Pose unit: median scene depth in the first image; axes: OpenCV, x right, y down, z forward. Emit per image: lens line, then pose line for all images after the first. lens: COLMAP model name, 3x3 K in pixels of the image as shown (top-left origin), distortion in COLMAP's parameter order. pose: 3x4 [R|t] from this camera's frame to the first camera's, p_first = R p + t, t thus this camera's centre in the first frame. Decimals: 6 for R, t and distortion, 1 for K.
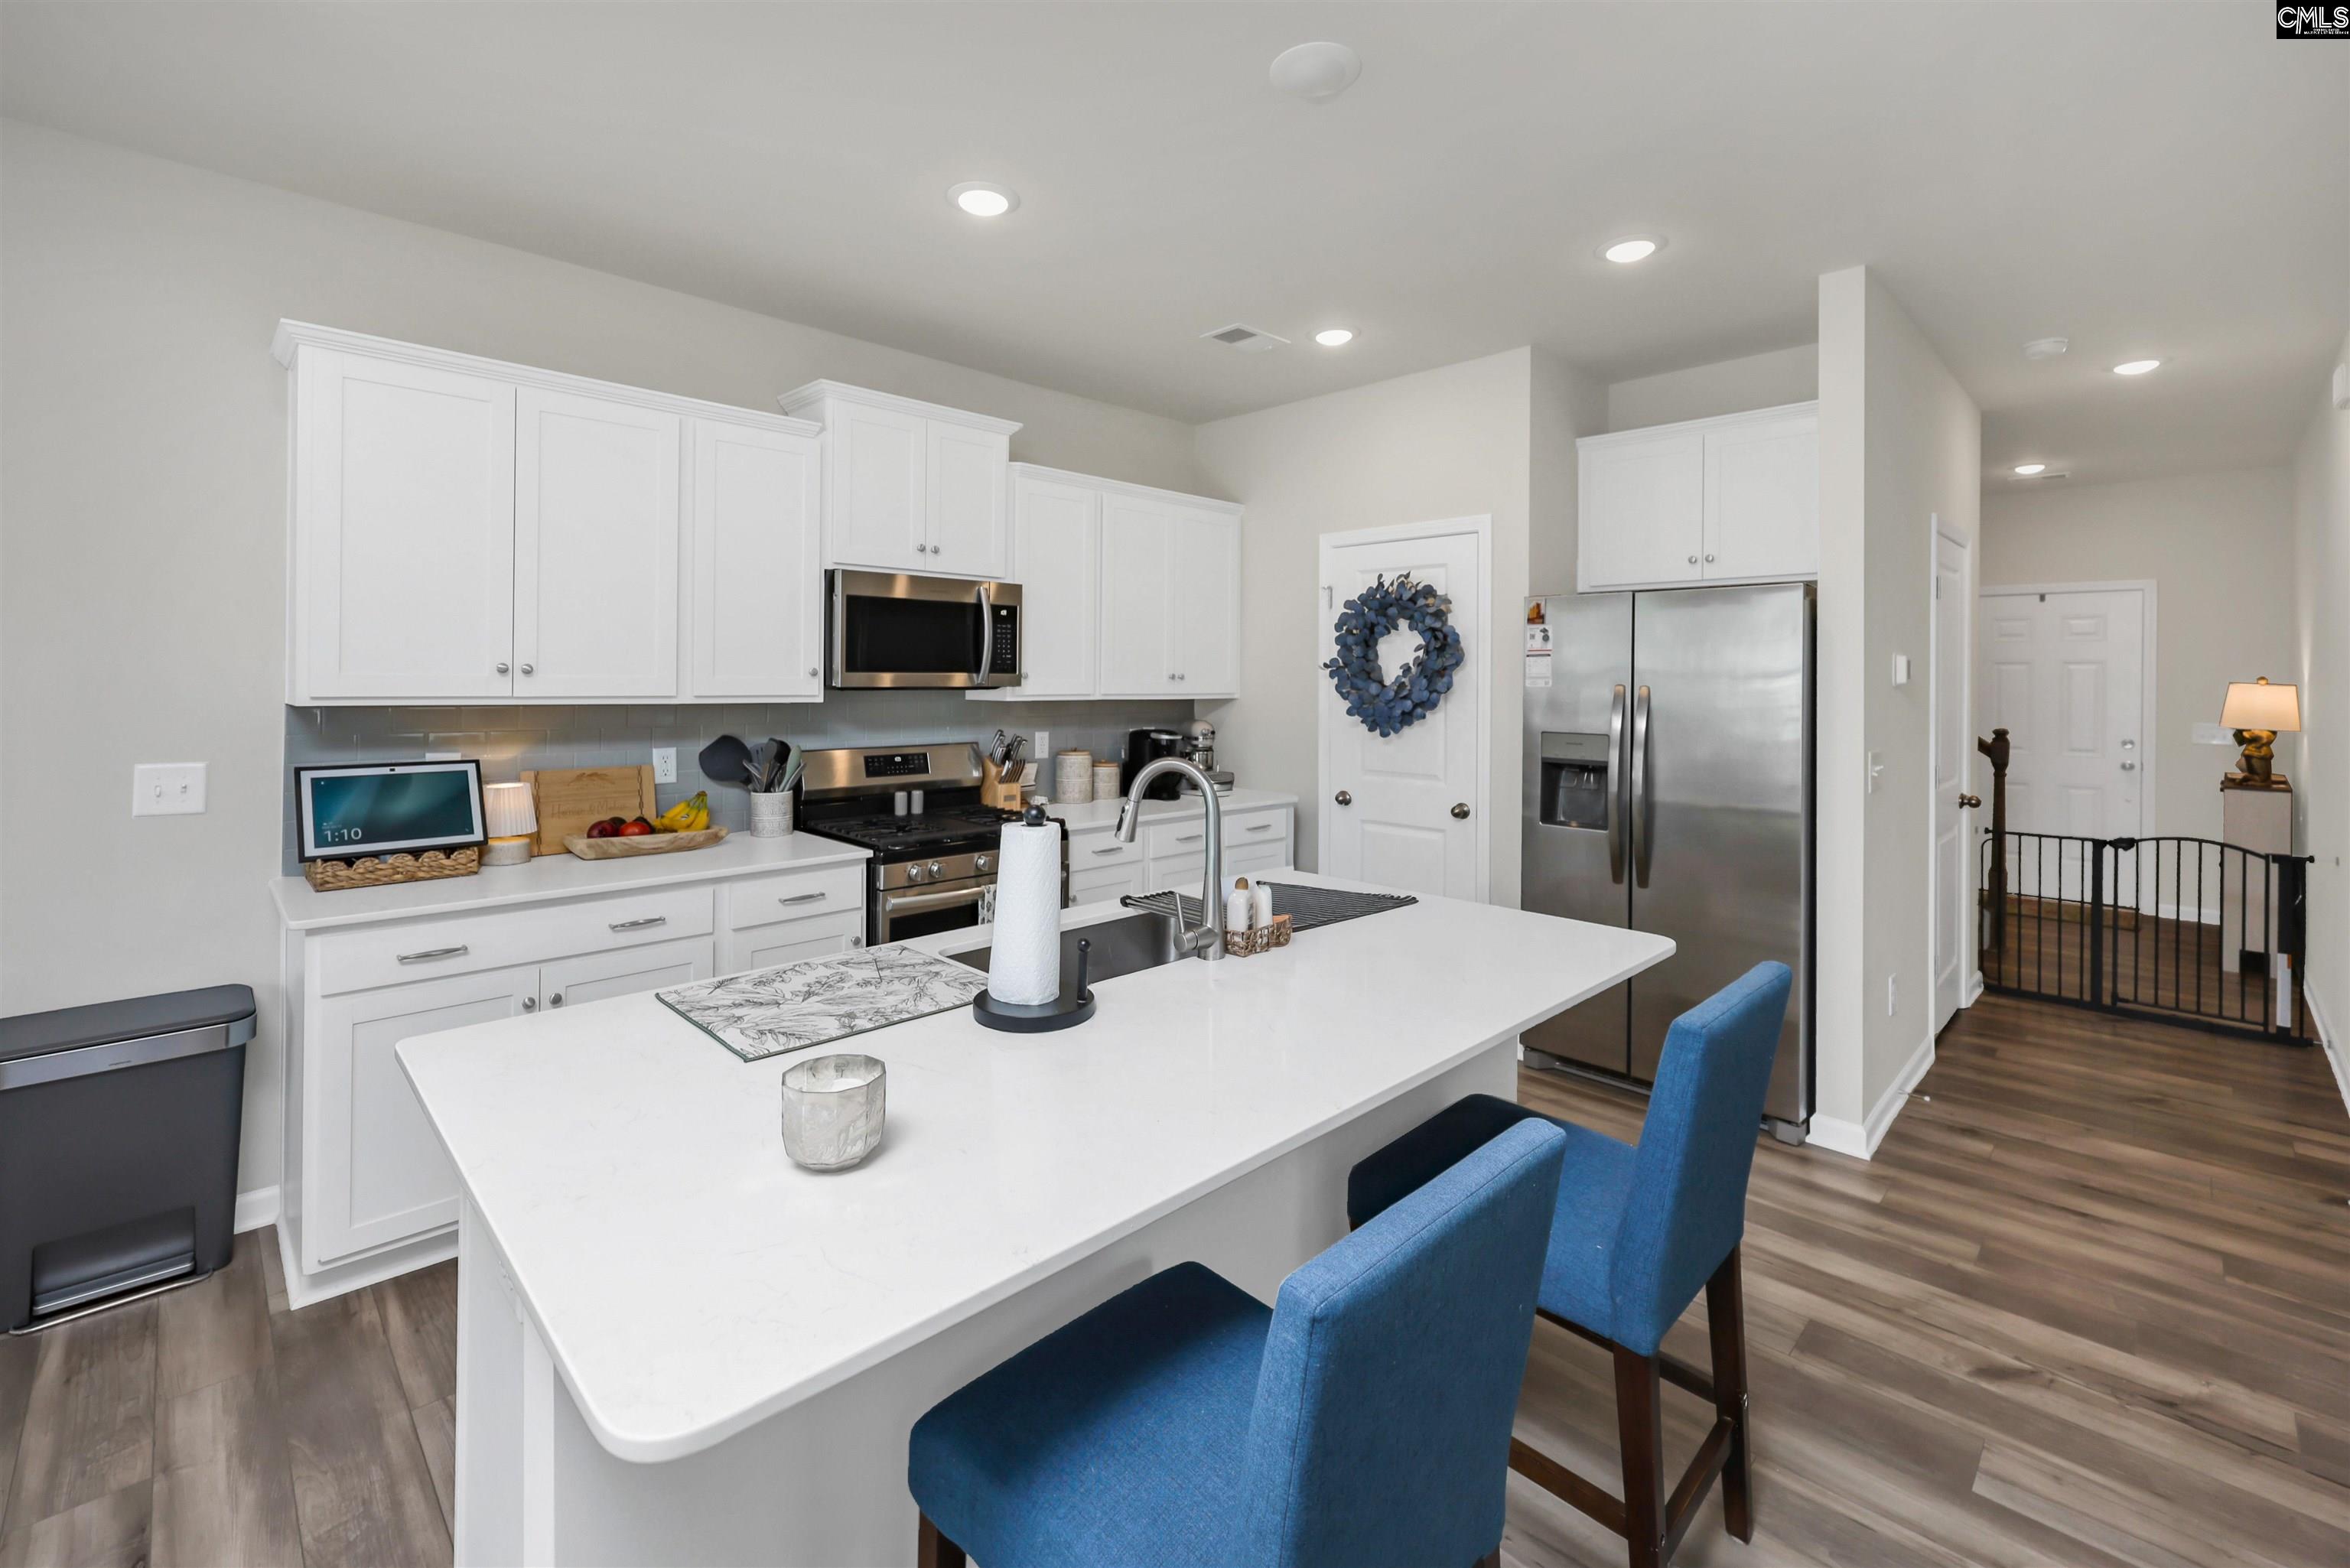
lens RADIAL K [[998.1, 0, 1148.5], [0, 998.1, 677.6], [0, 0, 1]] dist [-0.004460, 0.000610]
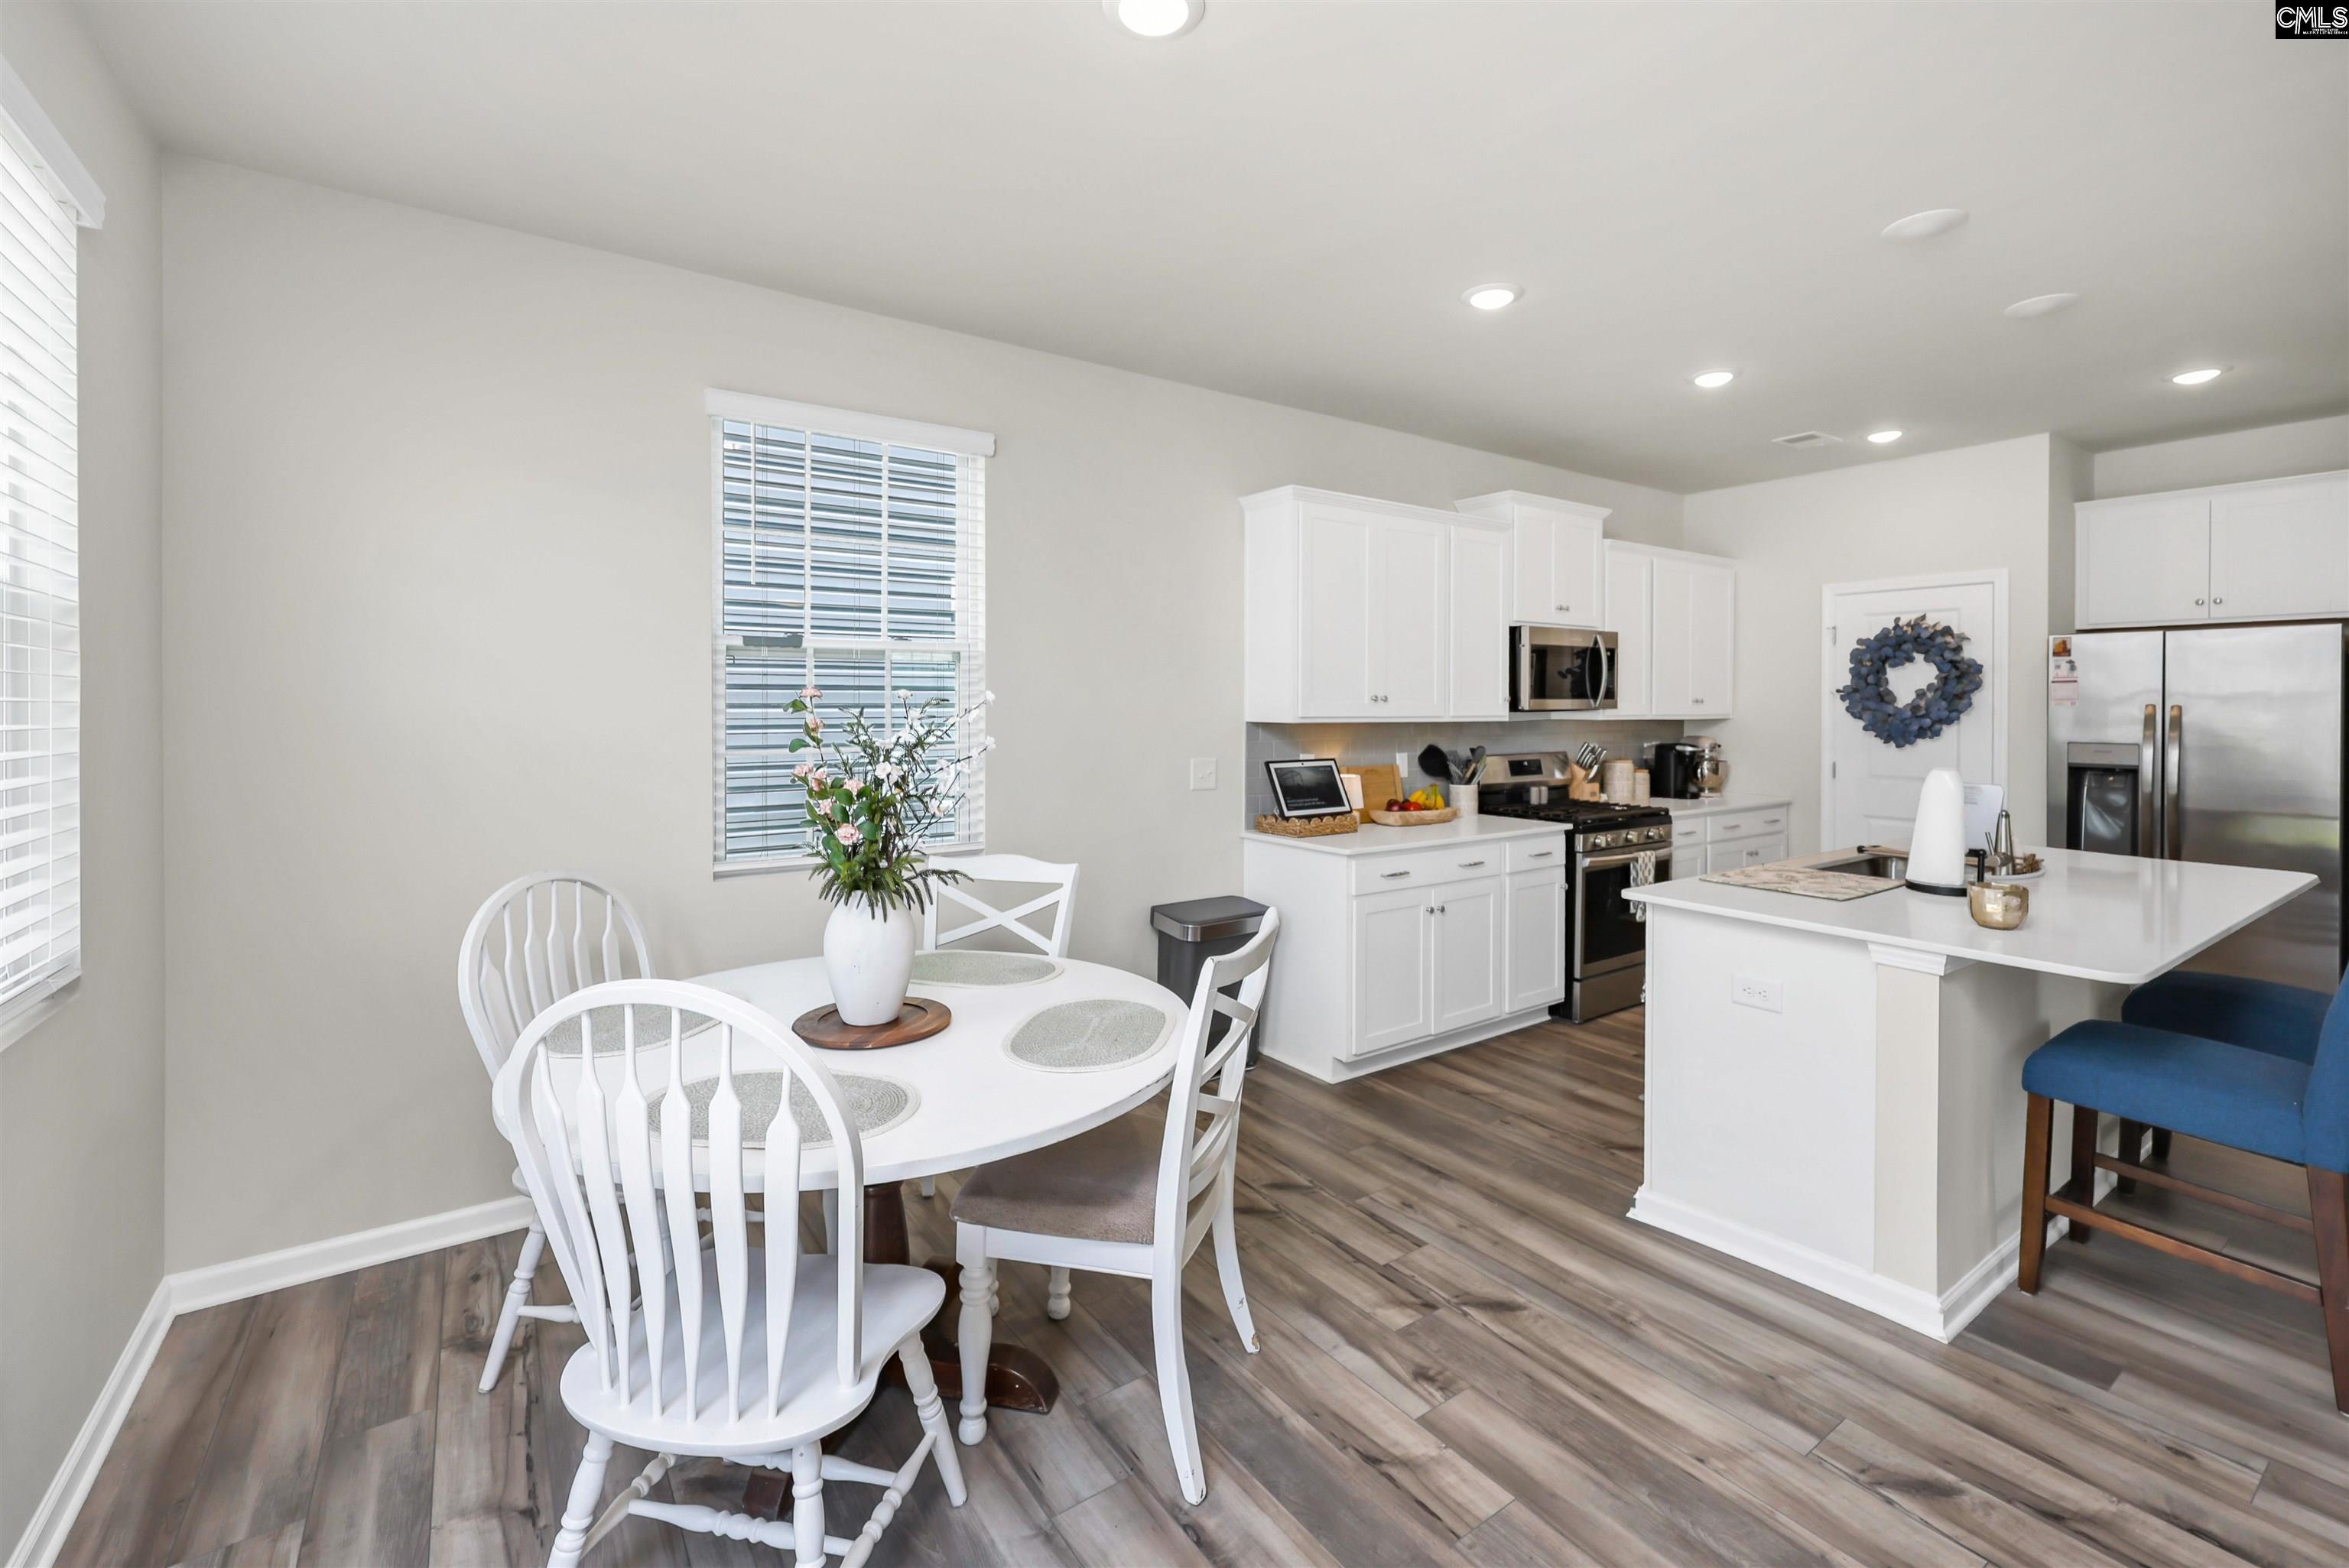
lens RADIAL K [[997.7, 0, 1175.4], [0, 997.7, 709.9], [0, 0, 1]] dist [-0.004460, 0.000610]
pose [[0.987075, -0.006126, -0.160143, -0.509510], [0.006944, 0.999966, 0.004548, -0.000093], [0.160110, -0.005602, 0.987083, -0.411594]]
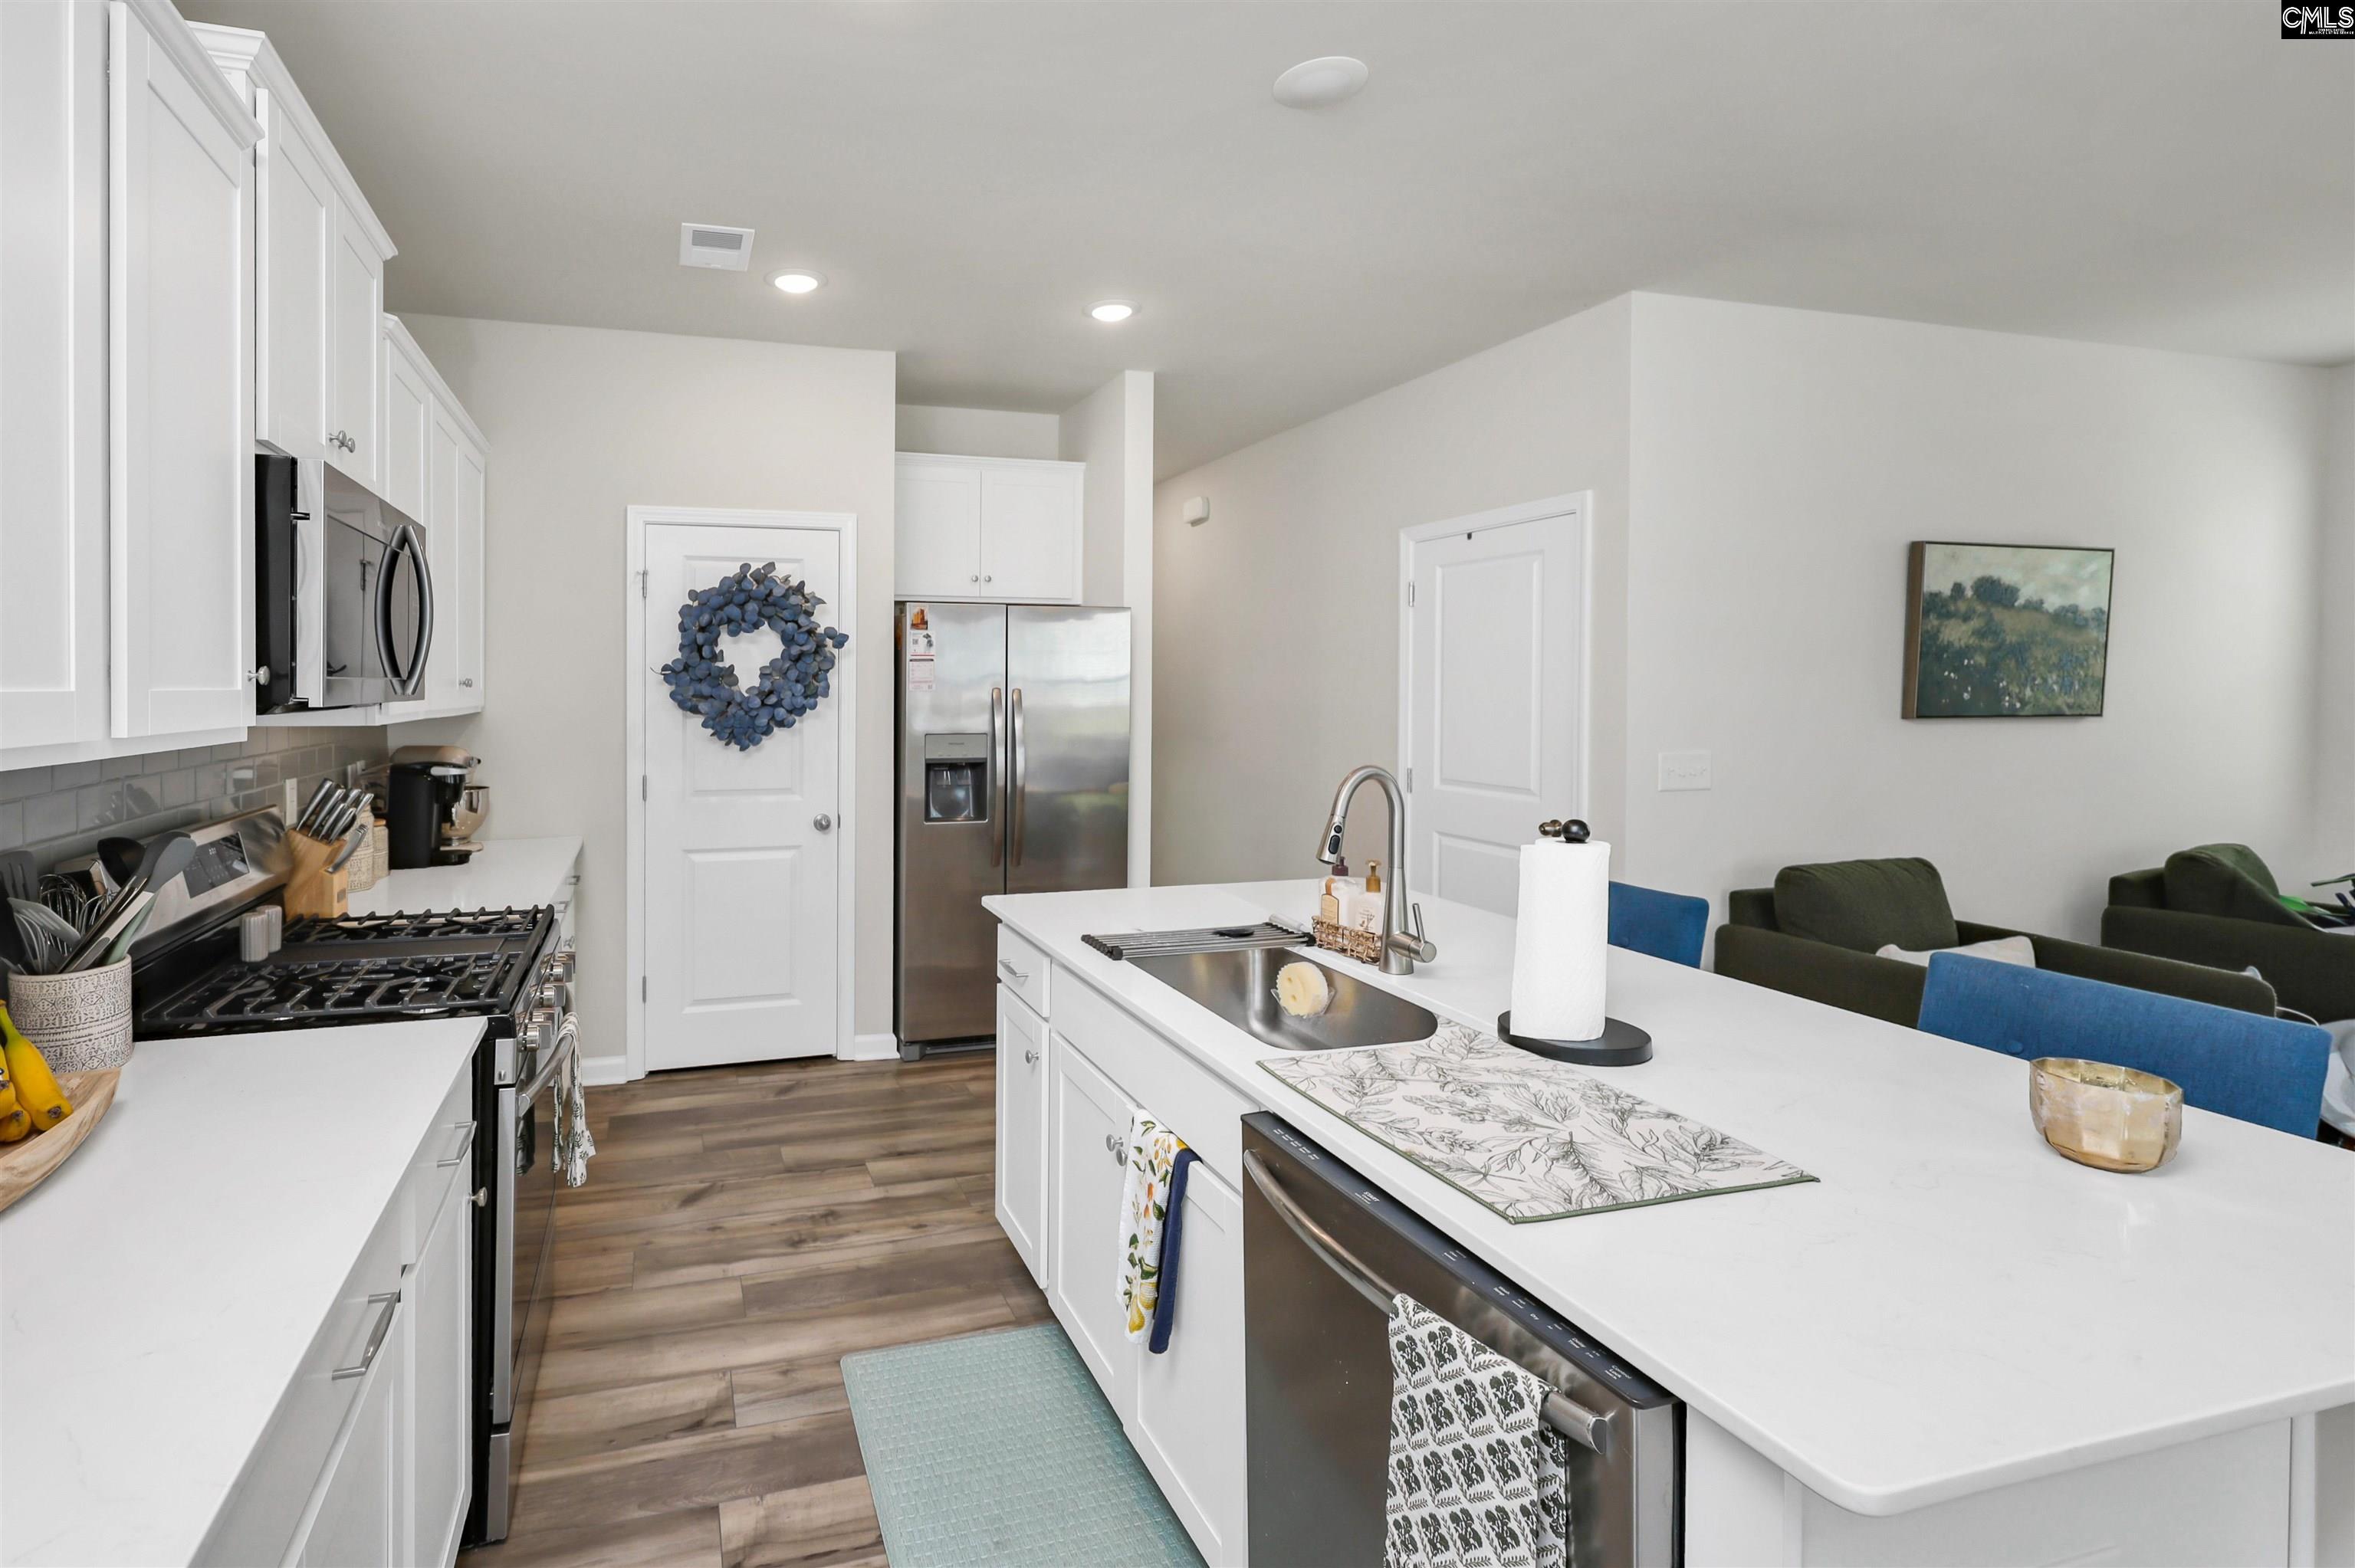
lens RADIAL K [[1082.7, 0, 988.2], [0, 1082.7, 684.5], [0, 0, 1]] dist [0.010039, -0.000409]
pose [[0.480956, -0.007415, 0.876713, -0.547247], [0.004789, 0.999972, 0.005831, -0.003054], [-0.876732, 0.001394, 0.480978, 0.402005]]
